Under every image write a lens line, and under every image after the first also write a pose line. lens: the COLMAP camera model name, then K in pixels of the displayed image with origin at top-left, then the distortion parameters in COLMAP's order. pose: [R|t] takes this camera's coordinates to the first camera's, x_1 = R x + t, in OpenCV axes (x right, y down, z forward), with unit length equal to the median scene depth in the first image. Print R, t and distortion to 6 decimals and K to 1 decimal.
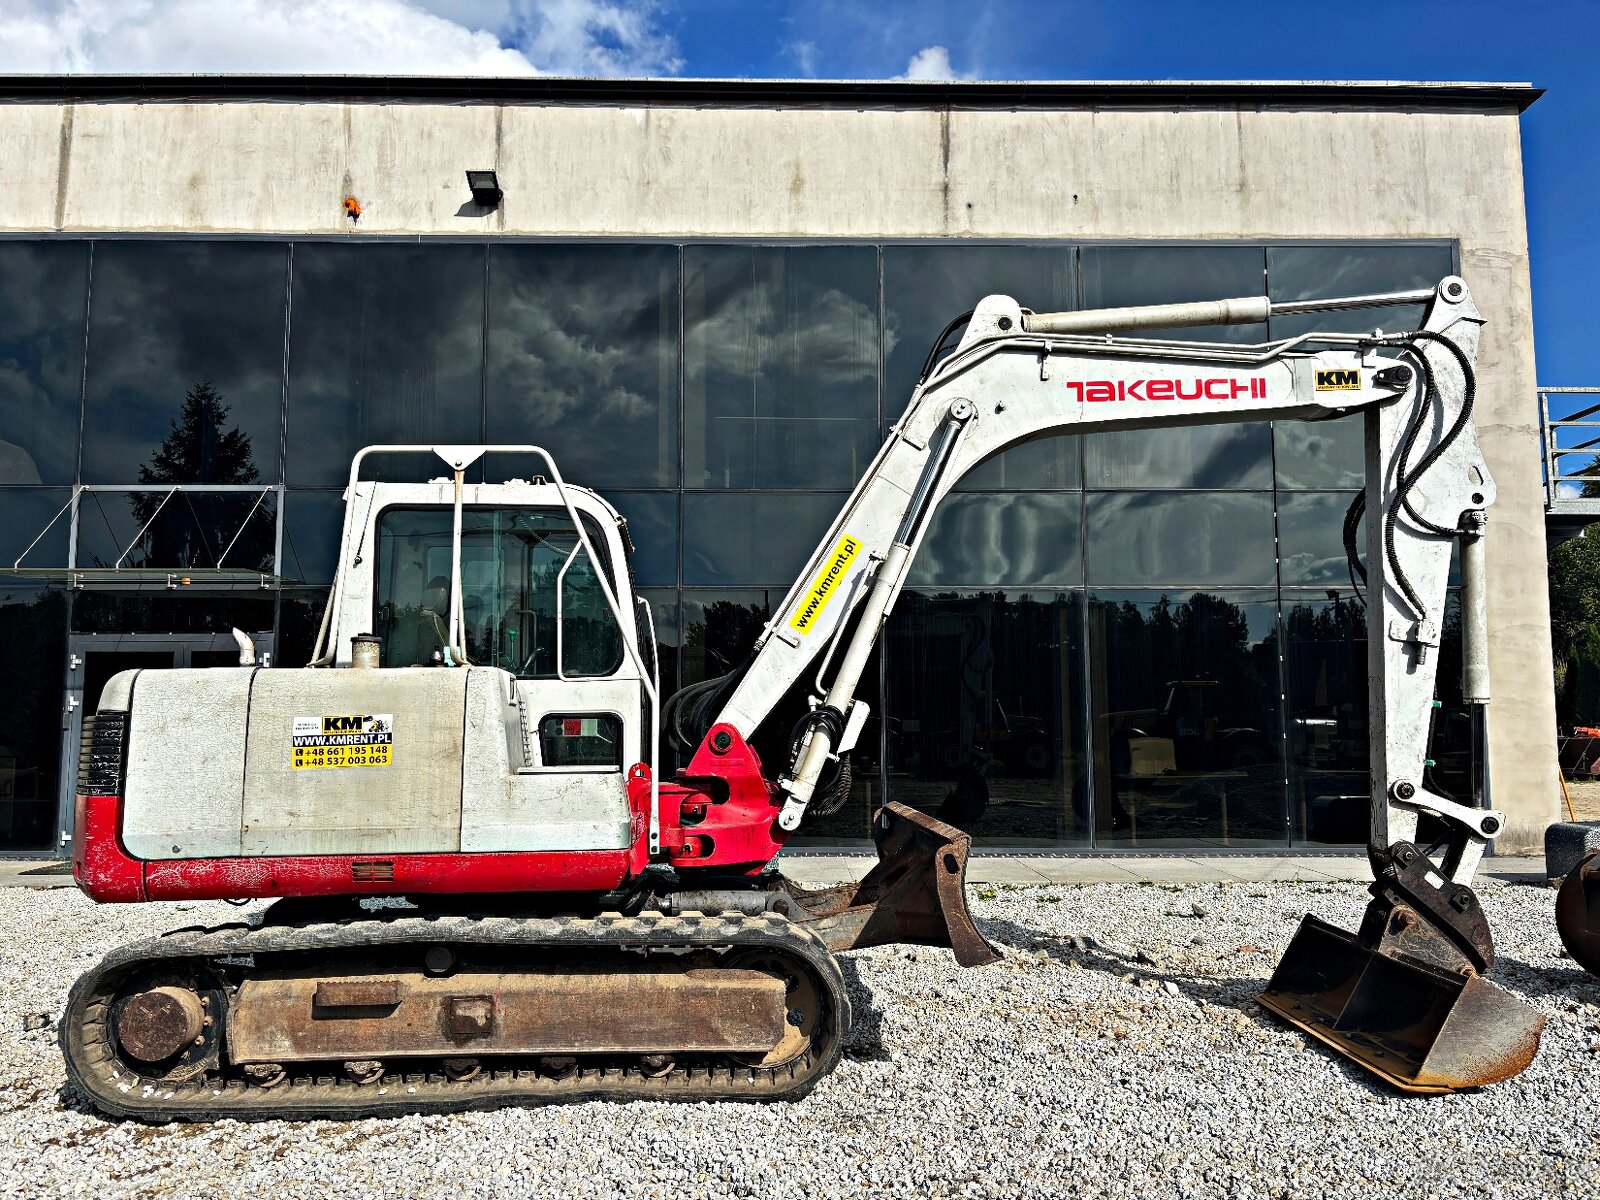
lens RADIAL K [[1205.4, 0, 794.2], [0, 1205.4, 610.3], [0, 0, 1]] dist [0.036809, -0.037143]
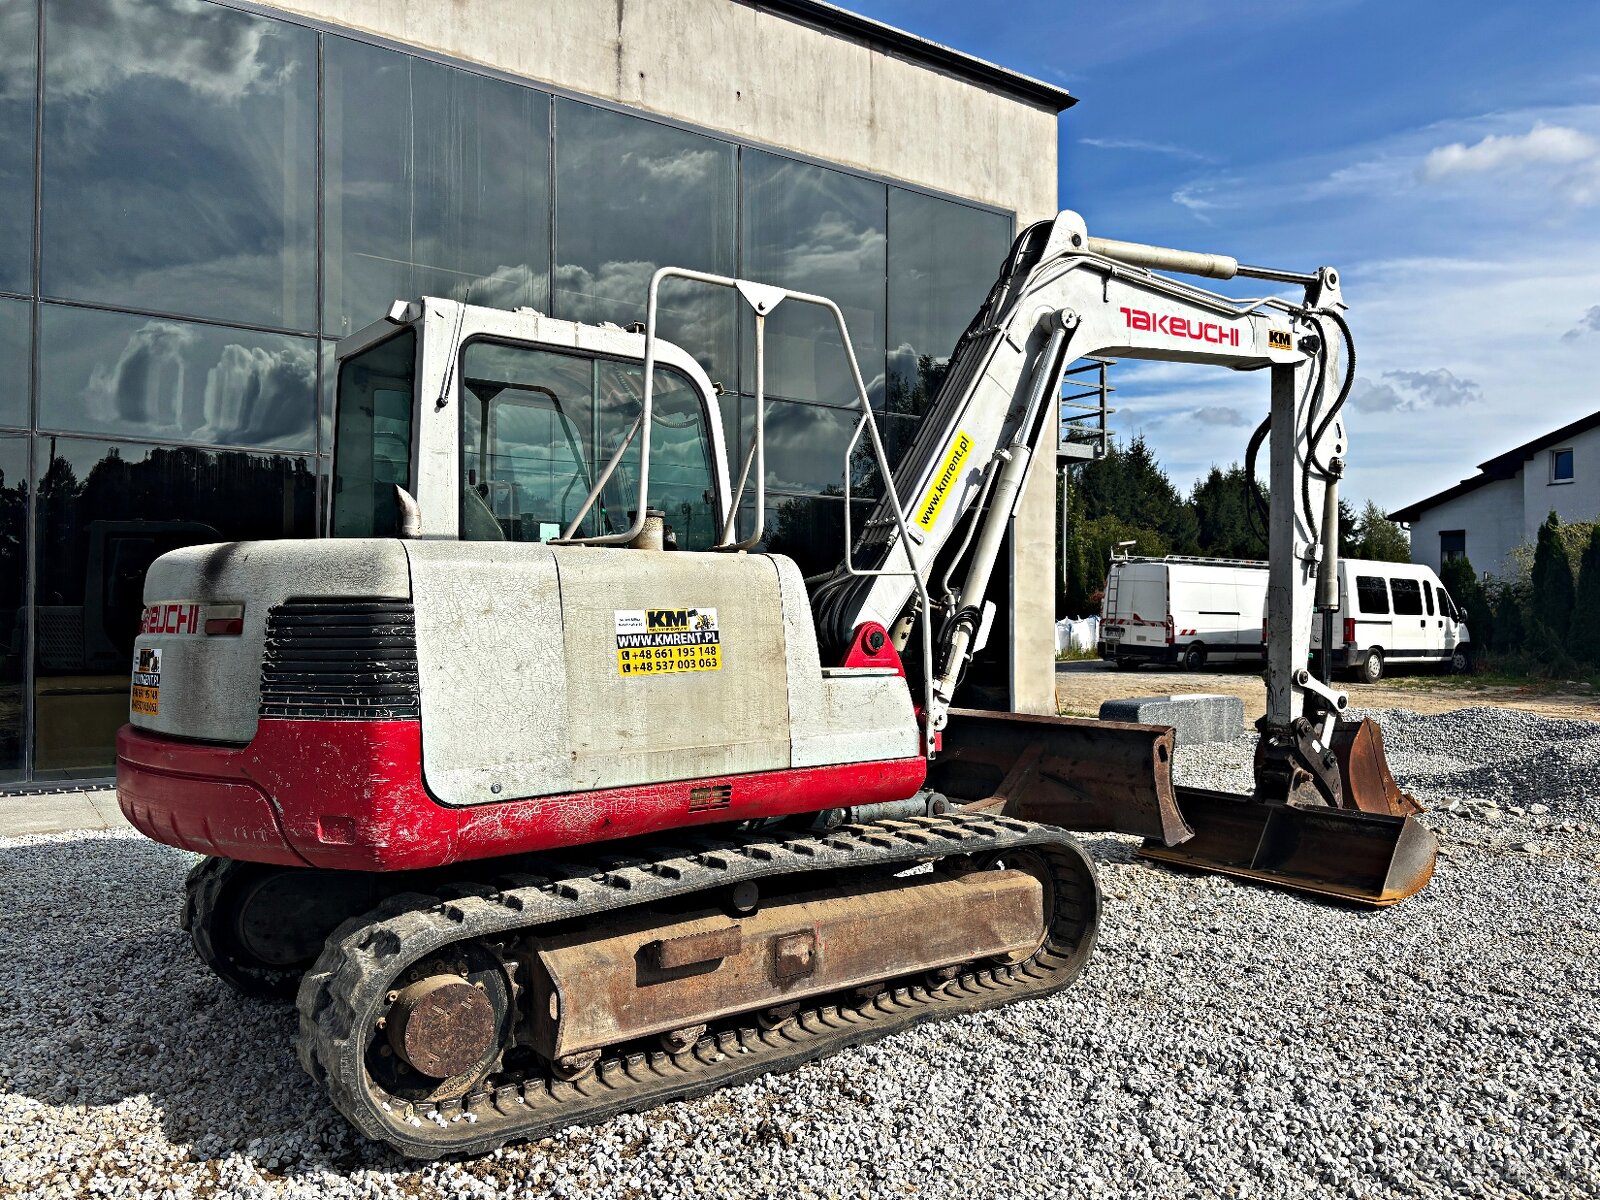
lens RADIAL K [[1205.4, 0, 803.2], [0, 1205.4, 607.2], [0, 0, 1]] dist [0.036809, -0.037143]
pose [[0.830867, 0.013549, 0.556307, -0.603349], [-0.060136, 0.996035, 0.065557, 0.023449], [-0.553213, -0.087924, 0.828387, 0.242089]]
